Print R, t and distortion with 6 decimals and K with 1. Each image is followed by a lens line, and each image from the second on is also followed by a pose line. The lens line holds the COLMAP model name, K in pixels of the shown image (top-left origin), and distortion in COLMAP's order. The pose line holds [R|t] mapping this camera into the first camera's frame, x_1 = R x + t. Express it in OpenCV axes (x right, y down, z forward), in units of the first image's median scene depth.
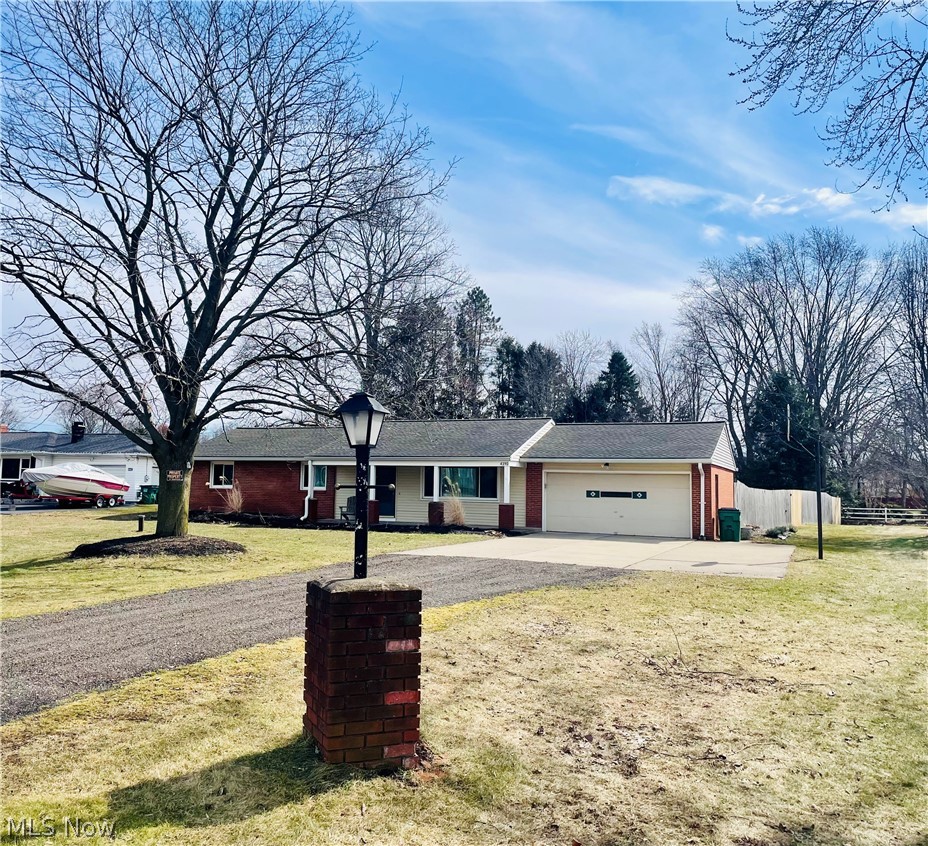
lens RADIAL K [[790.3, 0, 463.8], [0, 790.3, 400.5], [0, 0, 1]] dist [0.052316, -0.000716]
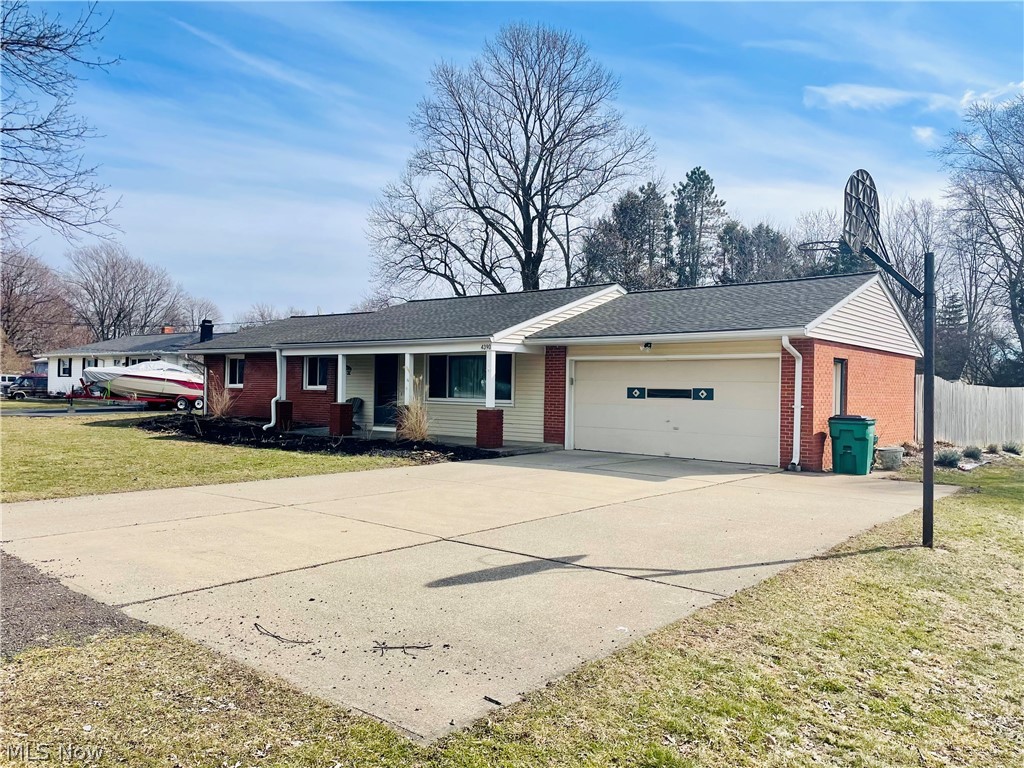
lens RADIAL K [[785.2, 0, 512.0], [0, 785.2, 384.0], [0, 0, 1]] dist [0.004733, -0.003214]
pose [[0.966306, -0.005217, -0.257342, 0.203913], [0.030848, 0.994936, 0.095662, 0.043056], [0.255540, -0.100378, 0.961574, 0.336245]]
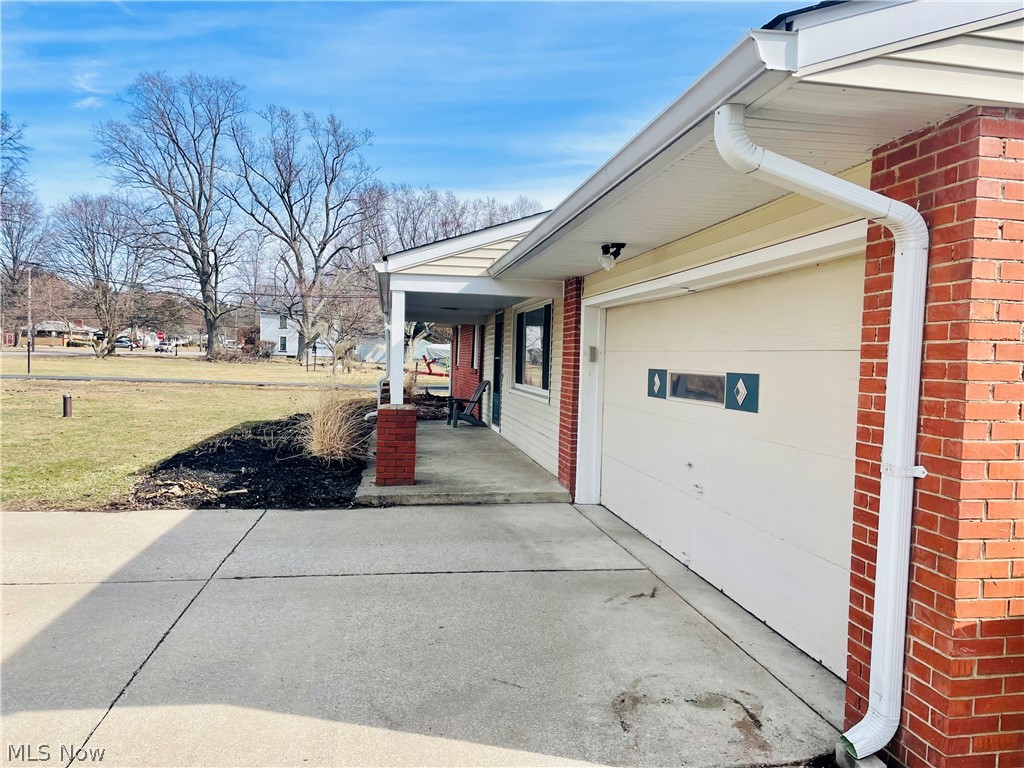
lens RADIAL K [[785.2, 0, 512.0], [0, 785.2, 384.0], [0, 0, 1]] dist [0.004733, -0.003214]
pose [[0.564789, 0.024858, -0.824861, 0.299570], [0.072101, 0.994237, 0.079331, 0.085456], [0.822079, -0.104279, 0.559742, 0.738053]]
